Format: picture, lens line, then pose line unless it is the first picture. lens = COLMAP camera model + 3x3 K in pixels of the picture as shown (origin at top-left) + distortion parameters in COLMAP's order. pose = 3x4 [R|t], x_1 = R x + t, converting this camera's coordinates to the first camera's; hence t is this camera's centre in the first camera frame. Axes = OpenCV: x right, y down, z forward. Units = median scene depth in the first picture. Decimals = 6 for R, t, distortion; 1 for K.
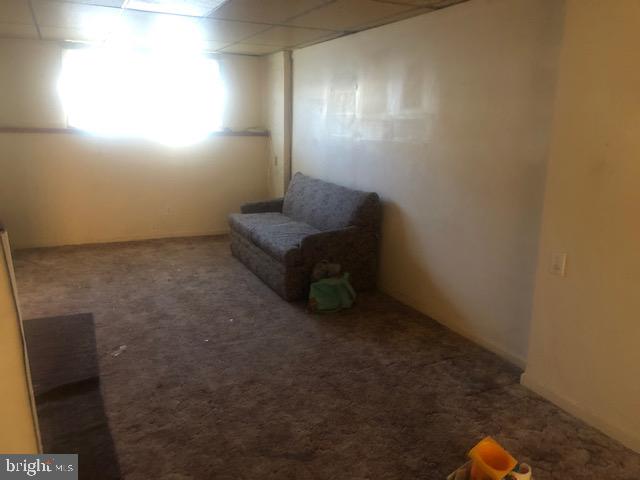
lens RADIAL K [[520.2, 0, 324.3], [0, 520.2, 238.8], [0, 0, 1]] dist [0.018110, -0.000644]
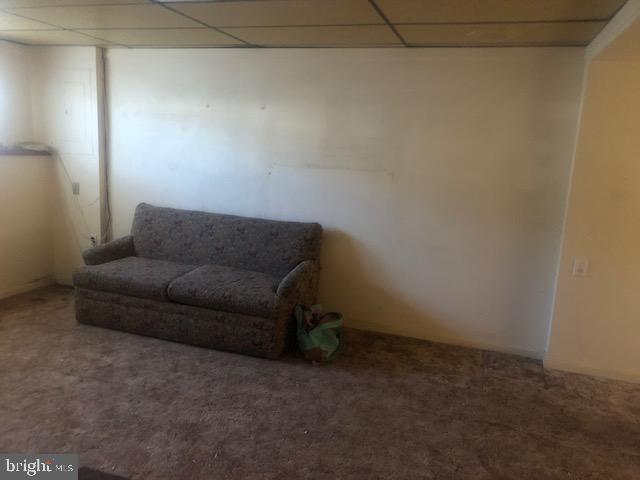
lens RADIAL K [[520.2, 0, 323.8], [0, 520.2, 241.6], [0, 0, 1]] dist [0.018110, -0.000644]
pose [[0.694422, -0.113507, 0.710559, -0.634519], [0.120674, 0.991865, 0.040510, -0.101431], [-0.709377, 0.057615, 0.702471, 0.360661]]
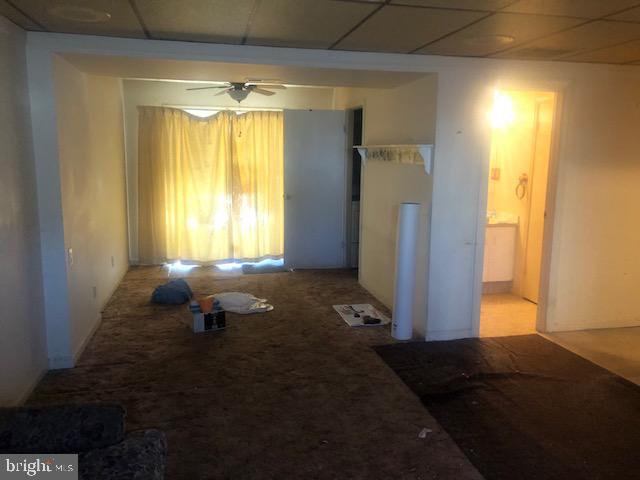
lens RADIAL K [[520.2, 0, 322.0], [0, 520.2, 239.4], [0, 0, 1]] dist [0.018110, -0.000644]
pose [[-0.970409, -0.070994, 0.230797, -0.331651], [0.024003, 0.922707, 0.384754, -0.336509], [-0.240273, 0.378908, -0.893699, 1.379273]]
